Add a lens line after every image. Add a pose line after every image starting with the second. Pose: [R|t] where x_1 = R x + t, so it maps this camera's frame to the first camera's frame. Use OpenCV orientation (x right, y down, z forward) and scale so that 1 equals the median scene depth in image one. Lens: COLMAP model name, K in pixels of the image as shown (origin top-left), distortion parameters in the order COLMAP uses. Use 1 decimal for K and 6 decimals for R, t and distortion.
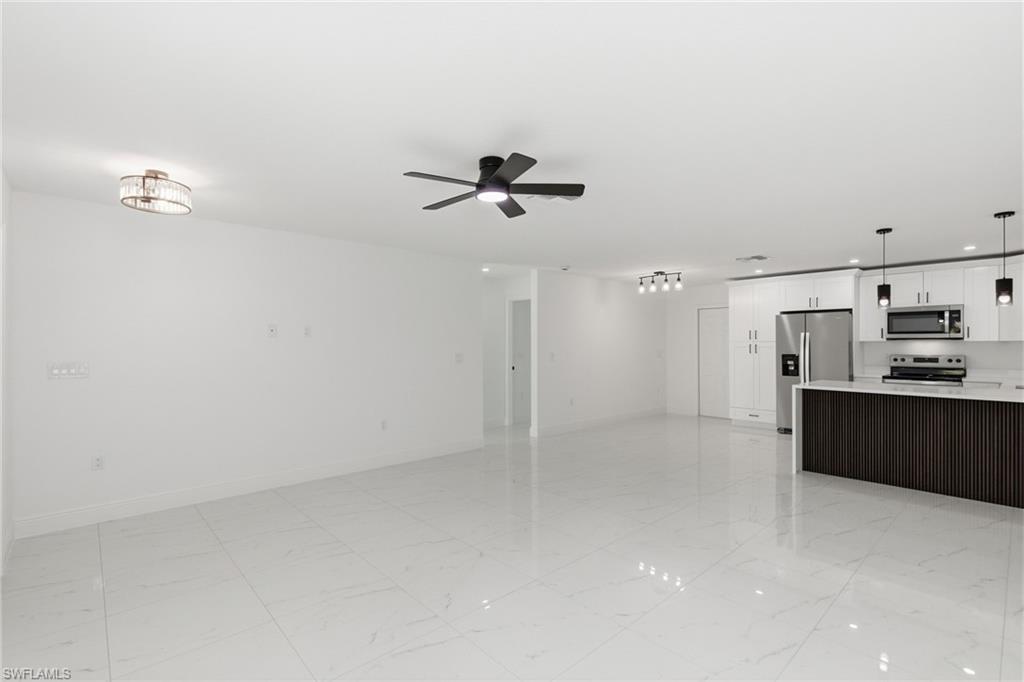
lens RADIAL K [[468.6, 0, 512.2], [0, 468.6, 343.7], [0, 0, 1]] dist [-0.000801, 0.001471]
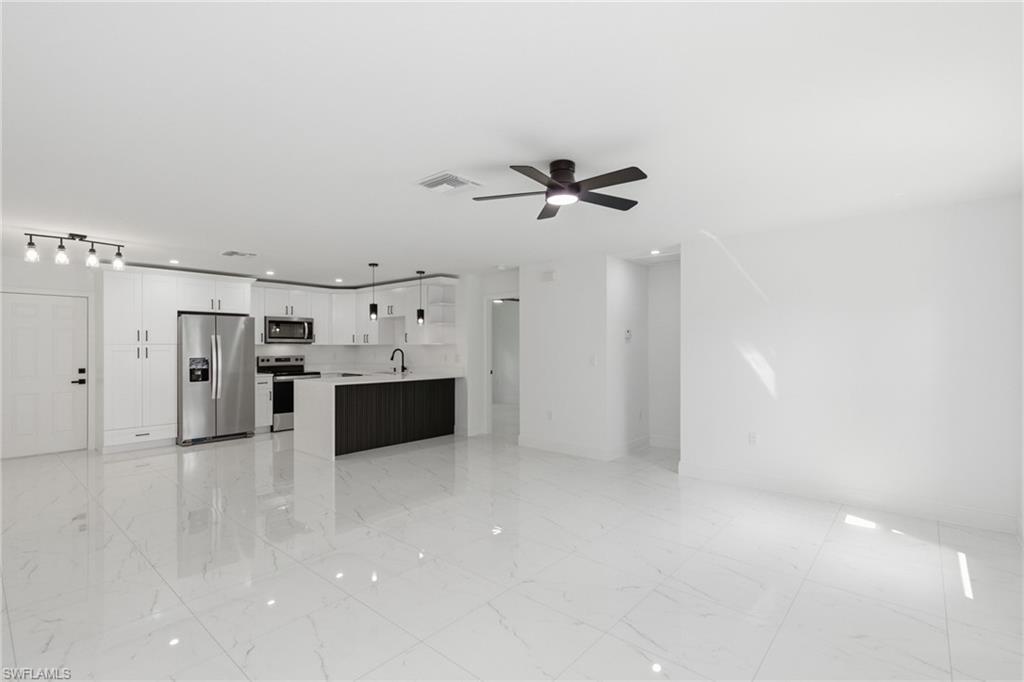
lens RADIAL K [[468.6, 0, 517.5], [0, 468.6, 340.7], [0, 0, 1]] dist [-0.000801, 0.001471]
pose [[-0.126563, 0.014803, 0.991848, -0.434537], [0.001227, 0.999890, -0.014766, 0.002750], [-0.991958, -0.000652, -0.126567, 0.522022]]
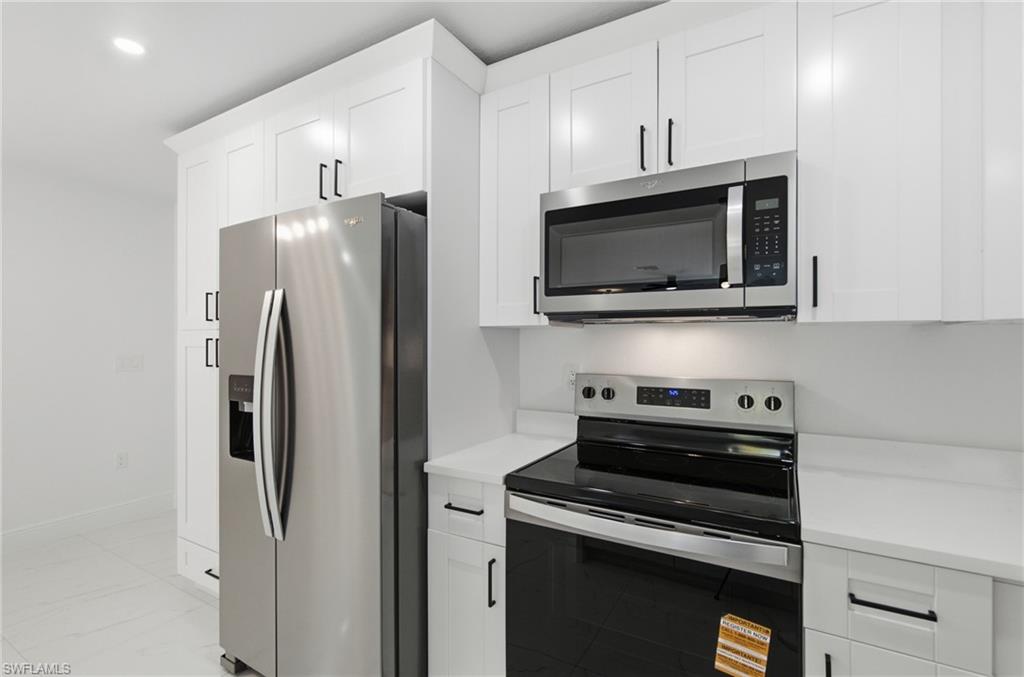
lens RADIAL K [[468.6, 0, 515.2], [0, 468.6, 336.0], [0, 0, 1]] dist [-0.000801, 0.001471]
pose [[0.954165, 0.005585, 0.299230, 0.699384], [-0.003183, 0.999959, -0.008515, 0.002623], [-0.299265, 0.007172, 0.954143, 0.752777]]
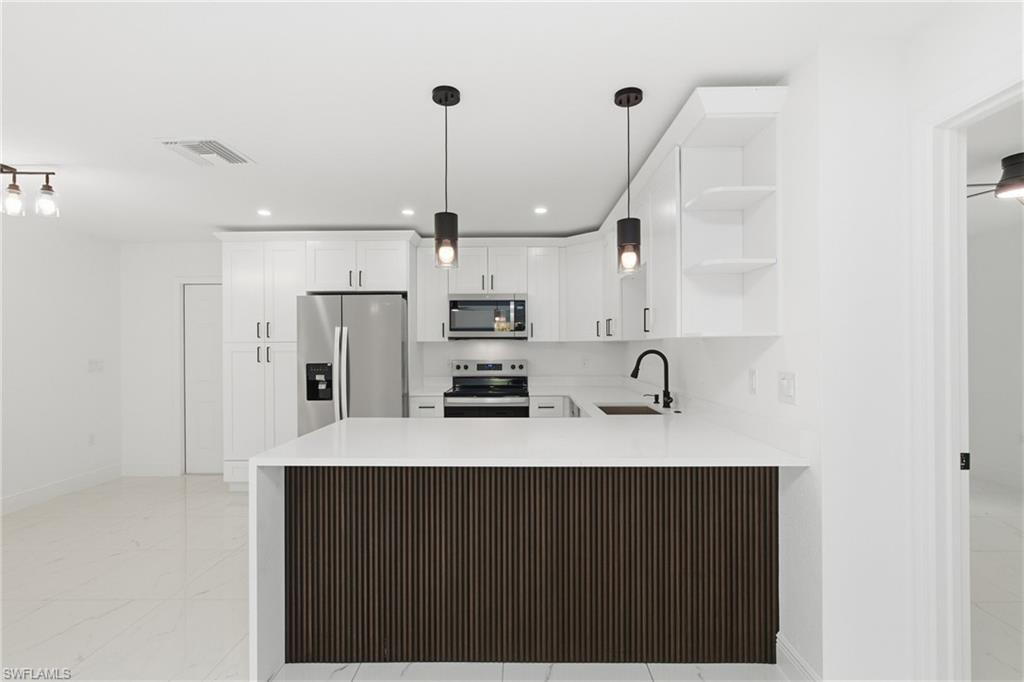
lens RADIAL K [[468.6, 0, 513.7], [0, 468.6, 344.6], [0, 0, 1]] dist [-0.000801, 0.001471]
pose [[0.684676, -0.000502, 0.728847, 0.352538], [0.002636, 0.999995, -0.001787, 0.000587], [-0.728843, 0.003145, 0.684674, 0.445962]]
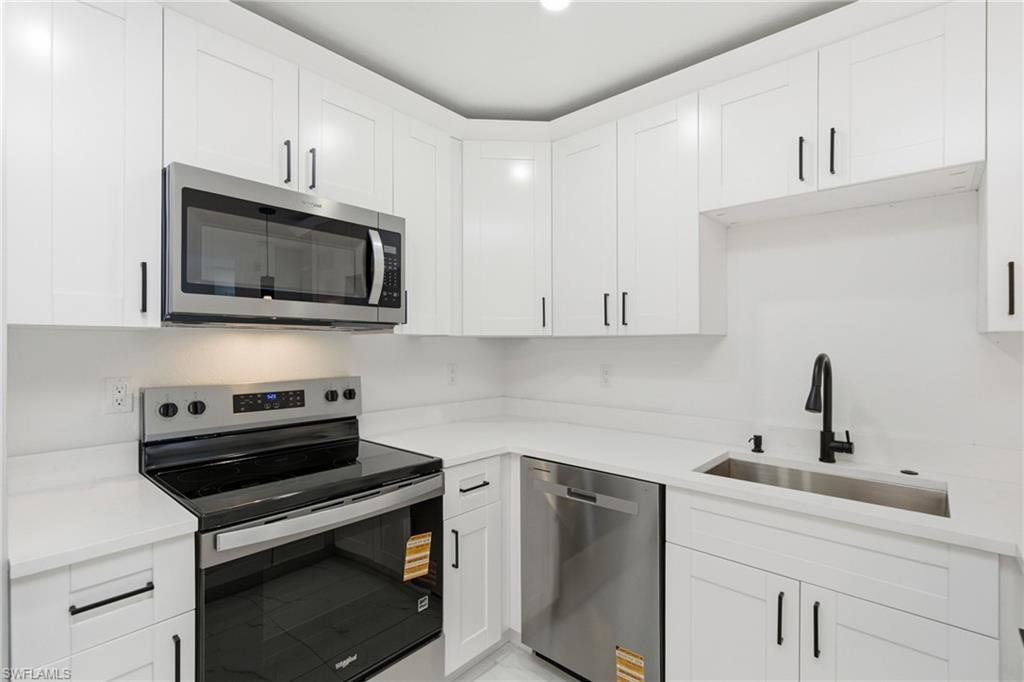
lens RADIAL K [[468.6, 0, 513.7], [0, 468.6, 344.7], [0, 0, 1]] dist [-0.000801, 0.001471]
pose [[-0.104526, 0.002361, 0.994519, 0.576151], [-0.002702, 0.999993, -0.002658, 0.001958], [-0.994518, -0.002965, -0.104519, 0.864859]]
